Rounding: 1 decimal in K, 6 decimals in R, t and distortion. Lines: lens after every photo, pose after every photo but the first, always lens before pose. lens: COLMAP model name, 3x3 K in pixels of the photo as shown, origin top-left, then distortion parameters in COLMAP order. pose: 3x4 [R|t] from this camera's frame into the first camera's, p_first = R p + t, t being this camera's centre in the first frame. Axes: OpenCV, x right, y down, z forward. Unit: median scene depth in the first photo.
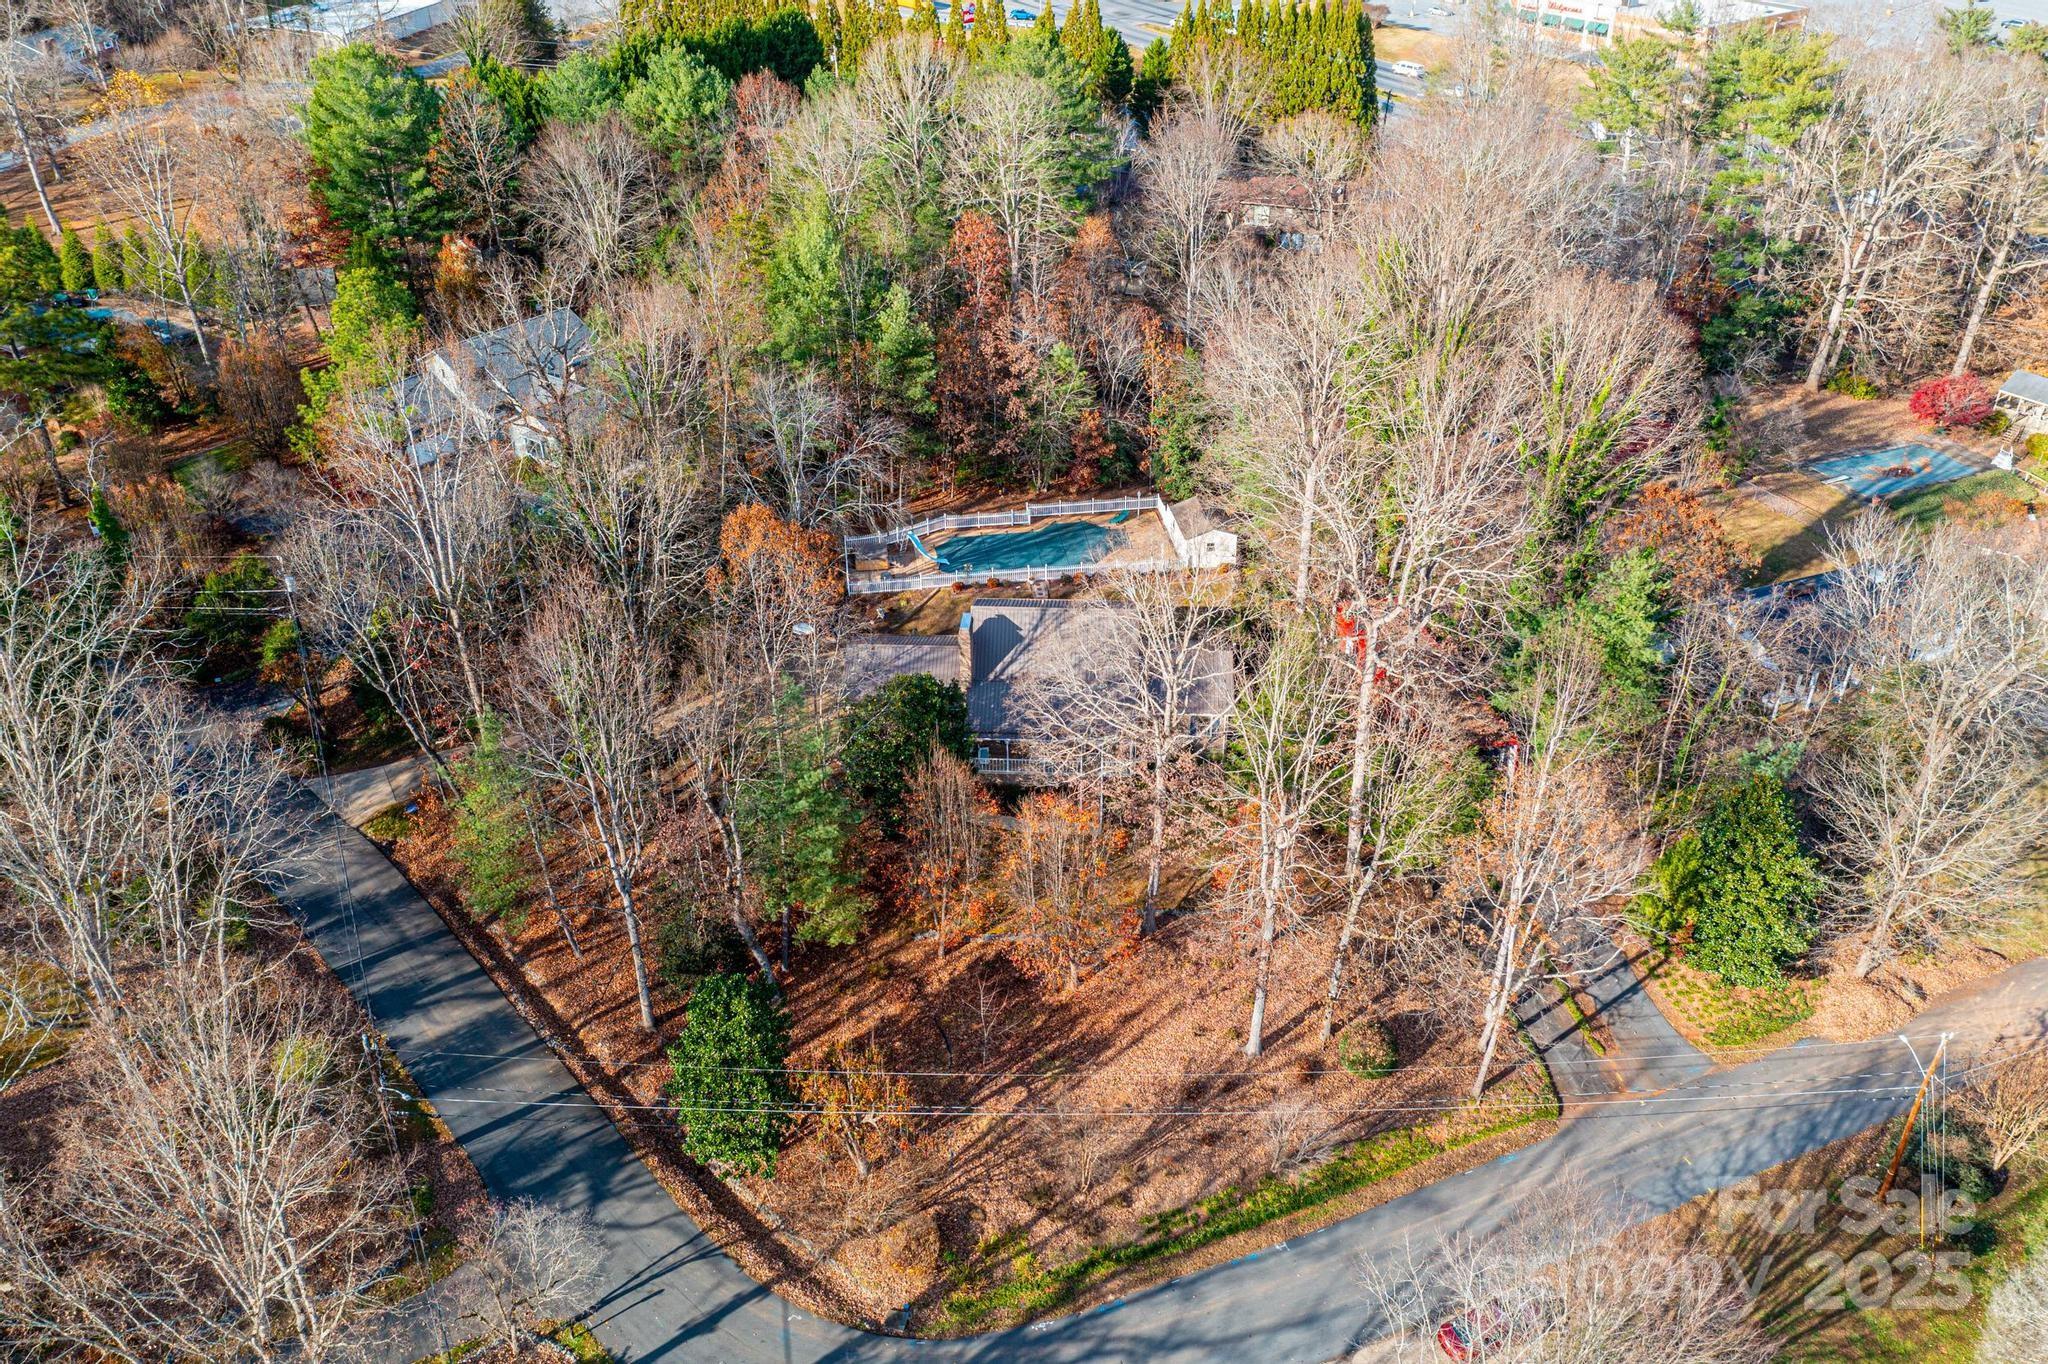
lens RADIAL K [[1593.7, 0, 1022.1], [0, 1593.7, 672.6], [0, 0, 1]] dist [0.007124, 0.012146]
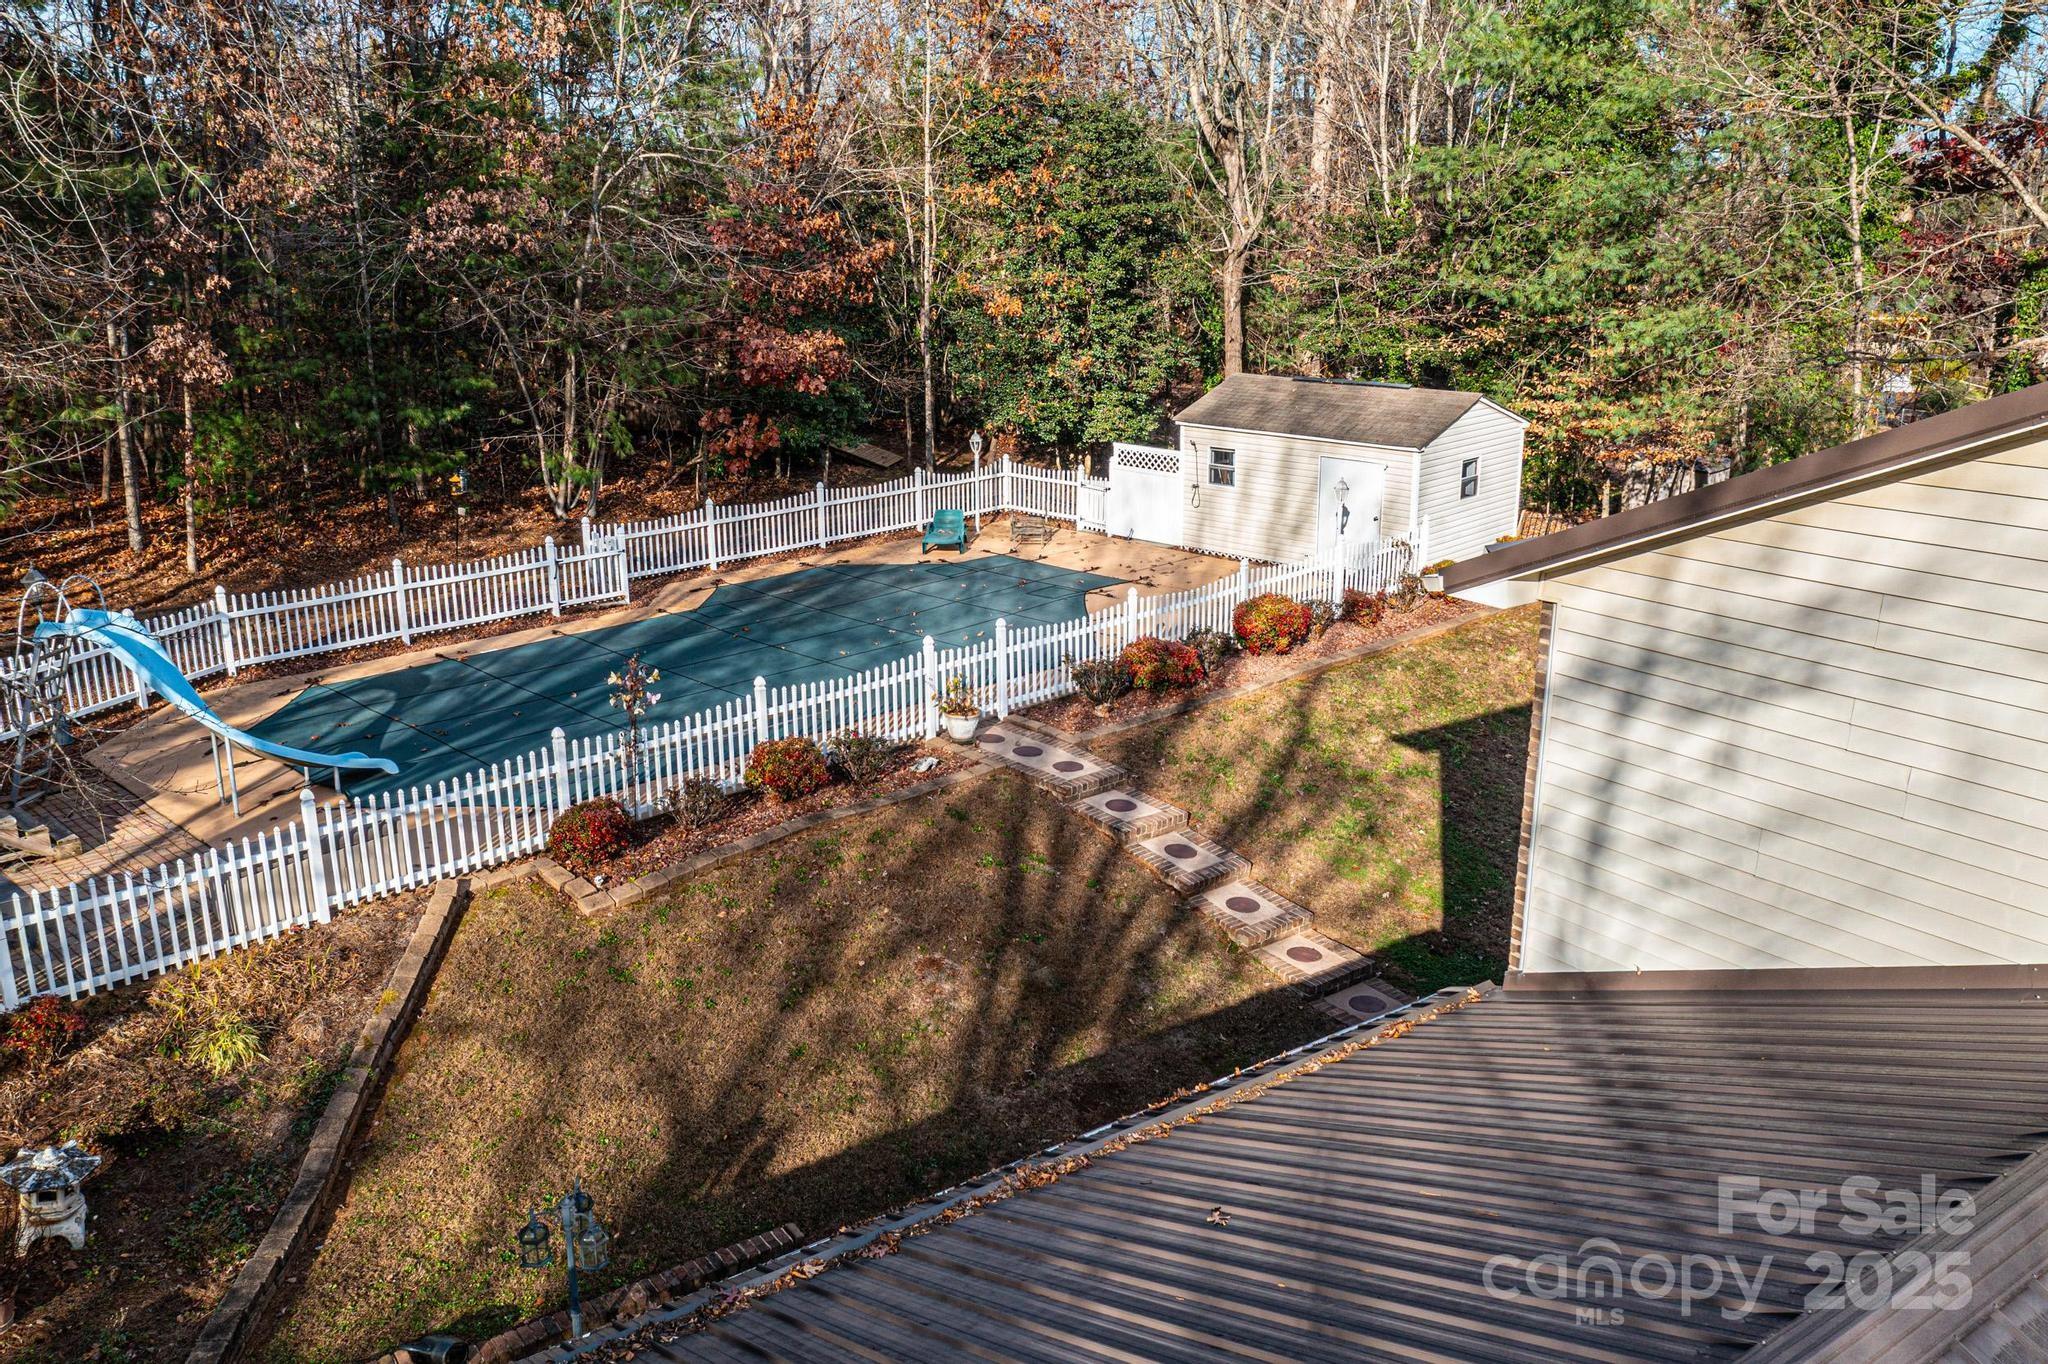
lens RADIAL K [[1616.1, 0, 1005.0], [0, 1616.1, 695.3], [0, 0, 1]] dist [-0.009301, 0.041662]
pose [[0.789649, -0.169726, 0.589616, -0.094478], [0.321734, 0.932804, -0.162370, -0.030008], [-0.522438, 0.317915, 0.791194, 0.861778]]
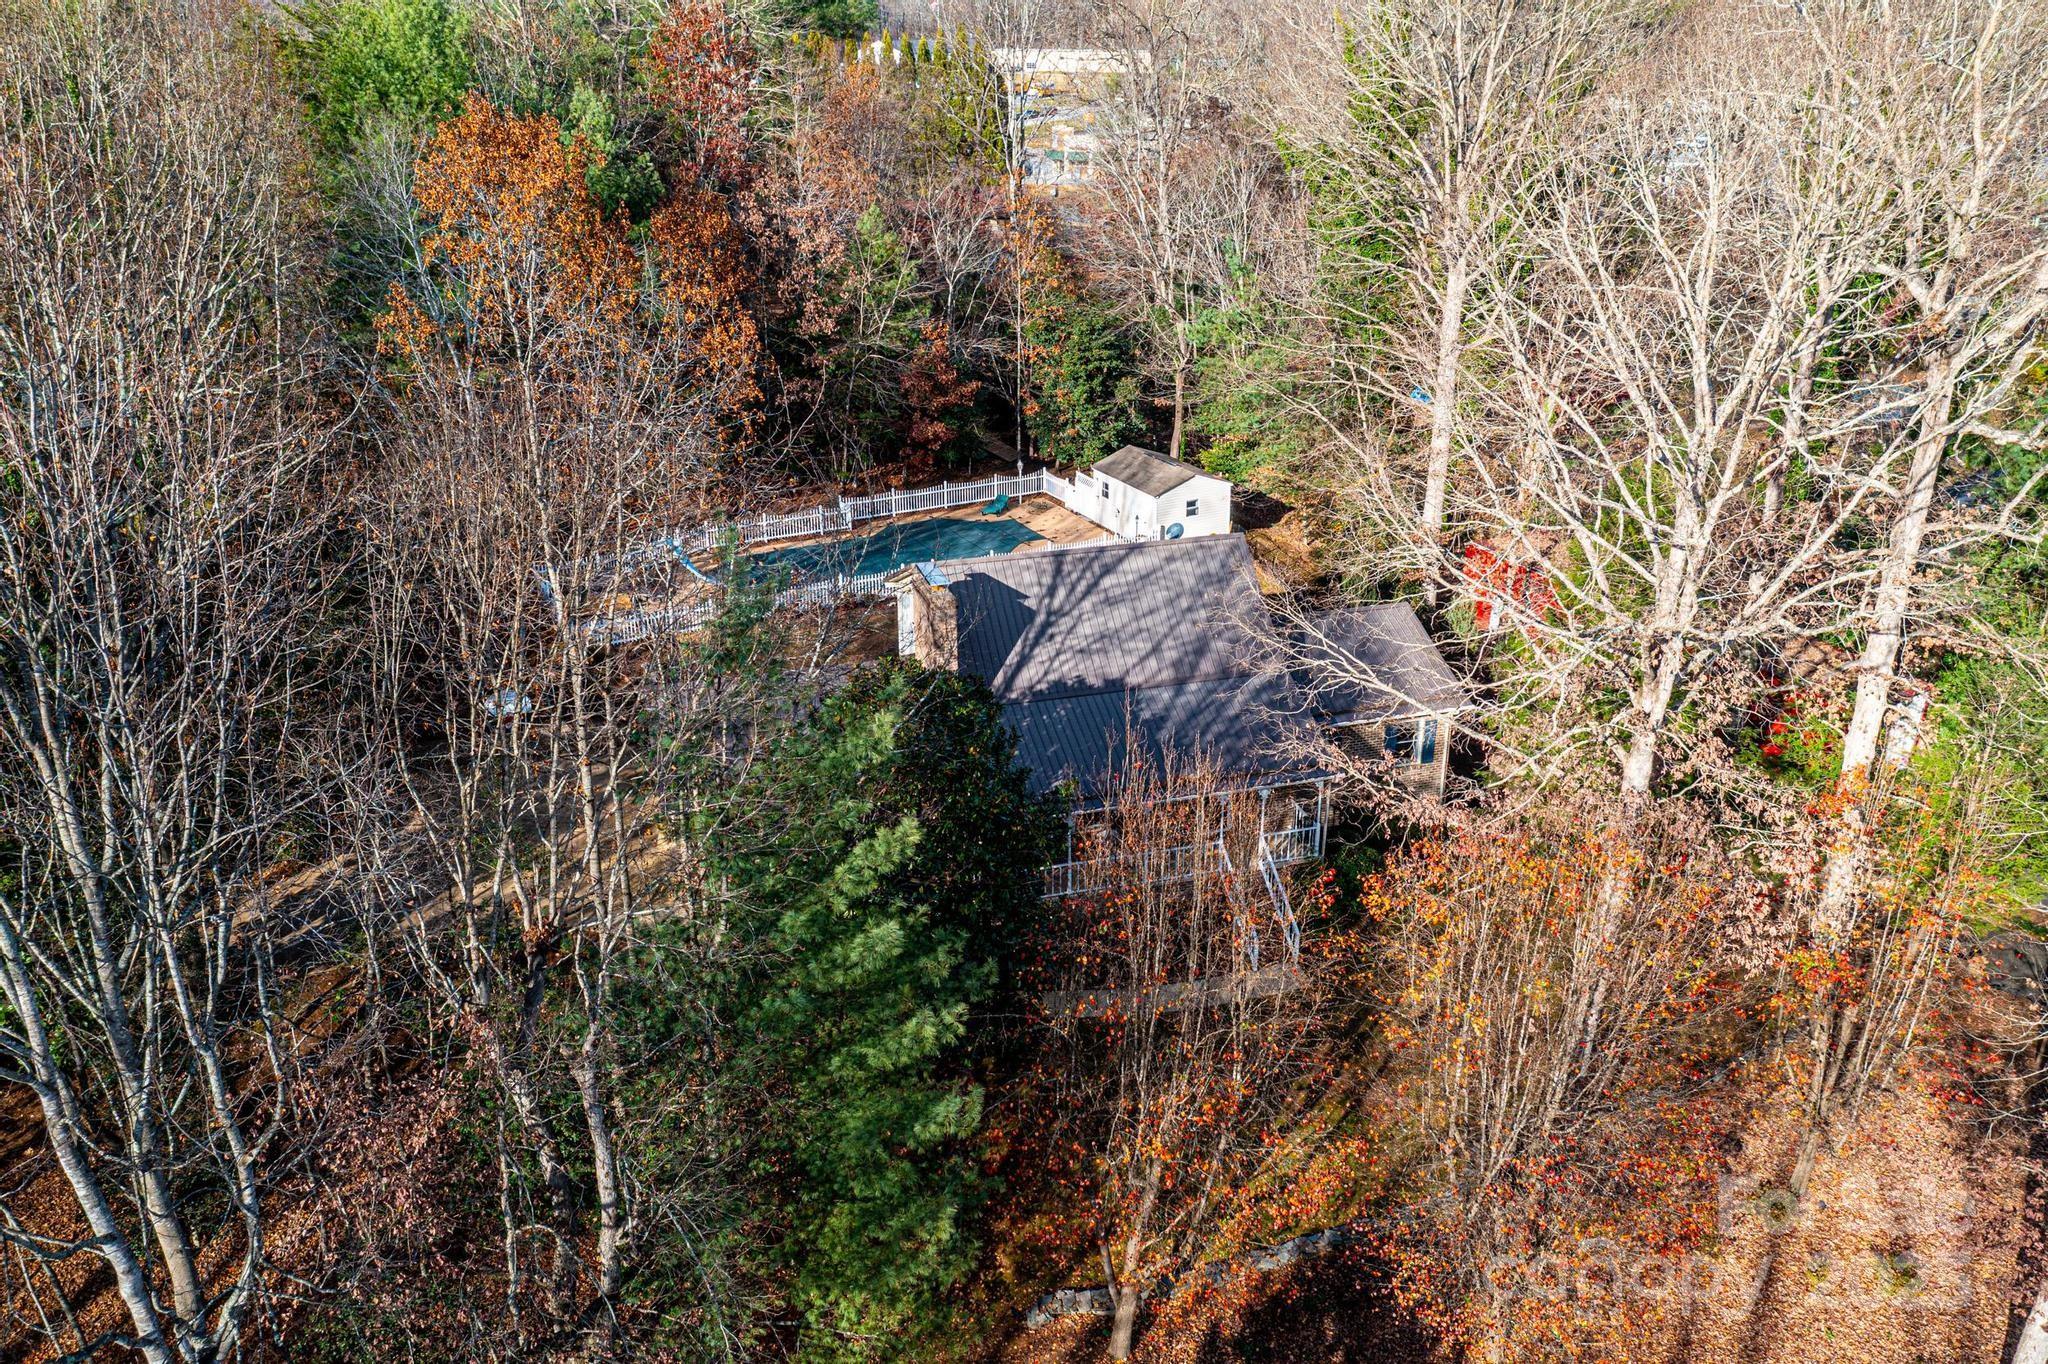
lens RADIAL K [[1577.0, 0, 1014.7], [0, 1577.0, 723.1], [0, 0, 1]] dist [-0.002609, 0.000681]
pose [[0.944544, -0.129301, 0.301857, -0.130627], [0.169518, 0.979259, -0.110972, 0.052936], [-0.281248, 0.155988, 0.946872, 0.487024]]
